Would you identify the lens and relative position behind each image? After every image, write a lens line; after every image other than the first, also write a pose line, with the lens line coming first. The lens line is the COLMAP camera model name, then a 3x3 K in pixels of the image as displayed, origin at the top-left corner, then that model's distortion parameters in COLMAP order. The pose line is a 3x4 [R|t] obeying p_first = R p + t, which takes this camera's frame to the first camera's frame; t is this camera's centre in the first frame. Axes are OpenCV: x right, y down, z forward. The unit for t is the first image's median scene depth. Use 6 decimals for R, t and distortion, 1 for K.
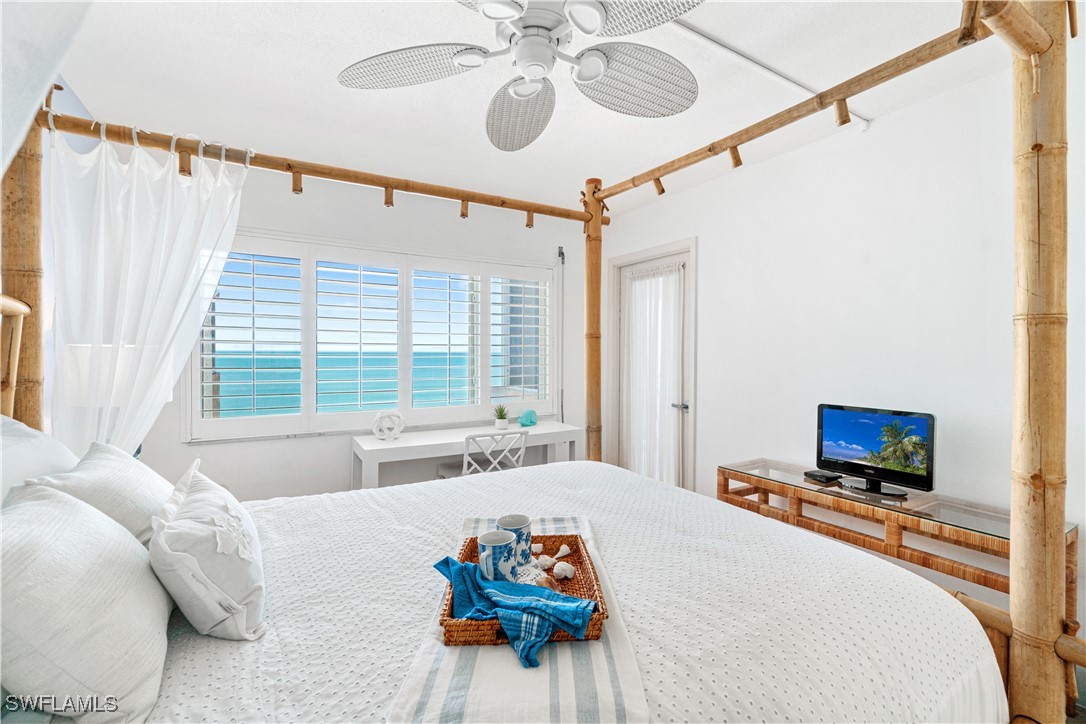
lens RADIAL K [[477.4, 0, 547.5], [0, 477.4, 357.4], [0, 0, 1]] dist [-0.004954, 0.001518]
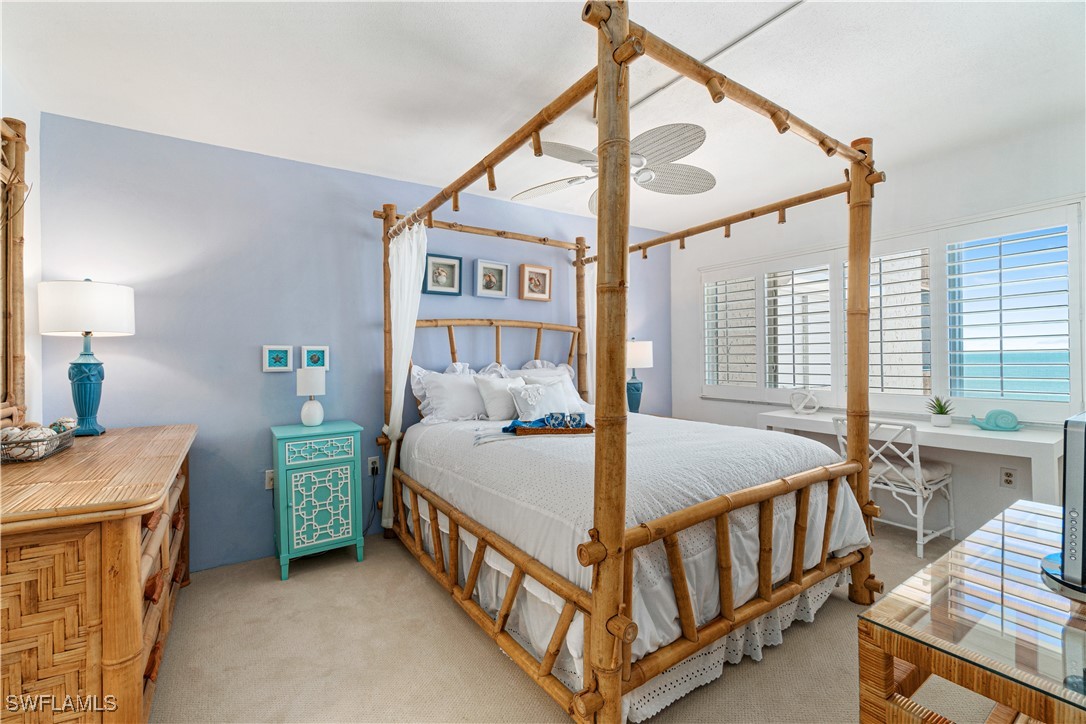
lens RADIAL K [[477.4, 0, 552.8], [0, 477.4, 360.9], [0, 0, 1]] dist [-0.004954, 0.001518]
pose [[0.077476, -0.002595, -0.996991, 0.780818], [0.002388, 0.999994, -0.002417, 0.037629], [0.996991, -0.002193, 0.077481, 0.284709]]
